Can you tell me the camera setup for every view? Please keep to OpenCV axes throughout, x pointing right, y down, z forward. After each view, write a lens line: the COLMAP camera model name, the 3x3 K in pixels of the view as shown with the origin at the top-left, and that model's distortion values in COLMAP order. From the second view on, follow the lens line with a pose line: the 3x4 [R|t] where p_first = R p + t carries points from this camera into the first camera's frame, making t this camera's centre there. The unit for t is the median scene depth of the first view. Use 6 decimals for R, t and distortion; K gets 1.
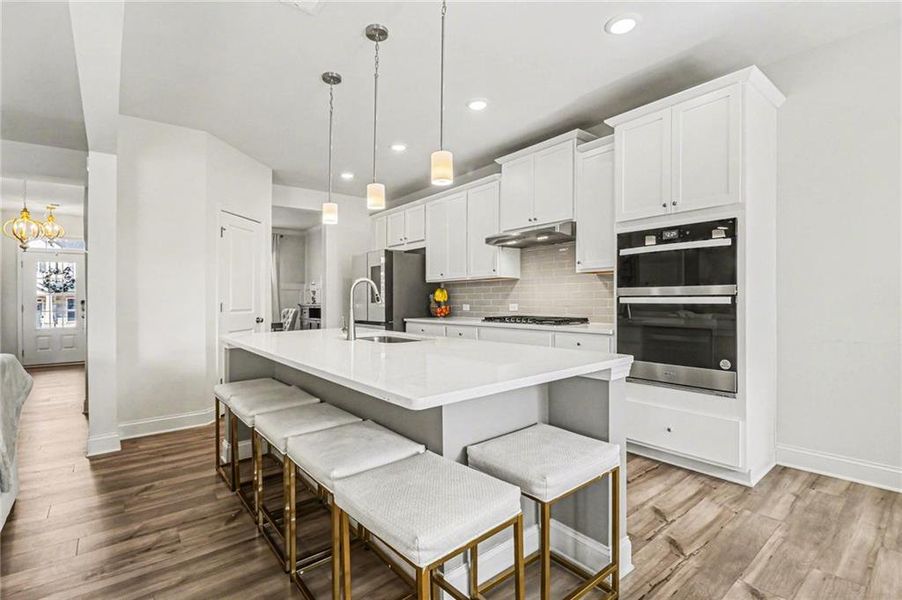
lens RADIAL K [[420.2, 0, 453.1], [0, 420.2, 296.8], [0, 0, 1]] dist [-0.024184, 0.000010]
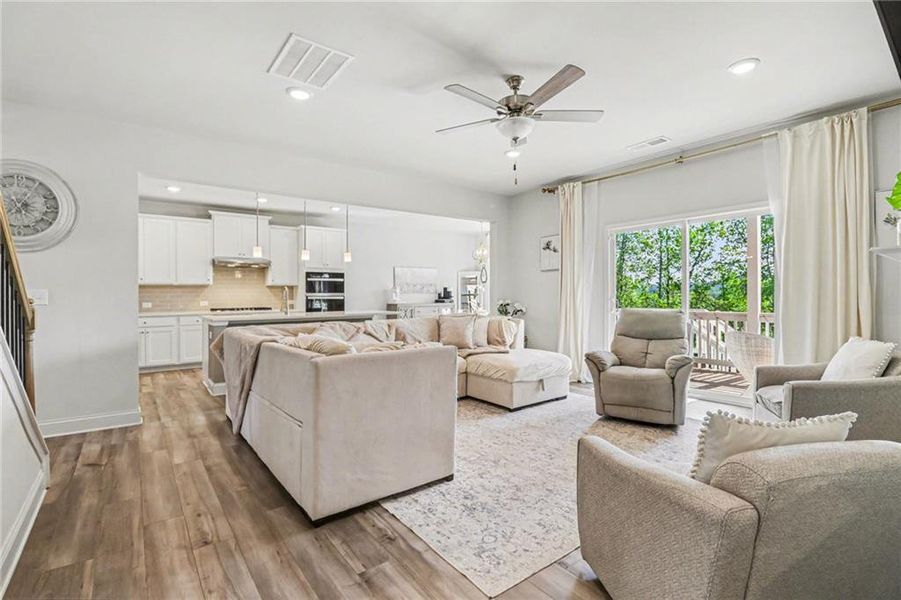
lens RADIAL K [[419.7, 0, 452.6], [0, 419.7, 296.8], [0, 0, 1]] dist [-0.024184, 0.000010]
pose [[0.023251, 0.009084, 0.999688, -0.271547], [0.002089, 0.999956, -0.009135, 0.003344], [-0.999727, 0.002300, 0.023231, 0.006197]]
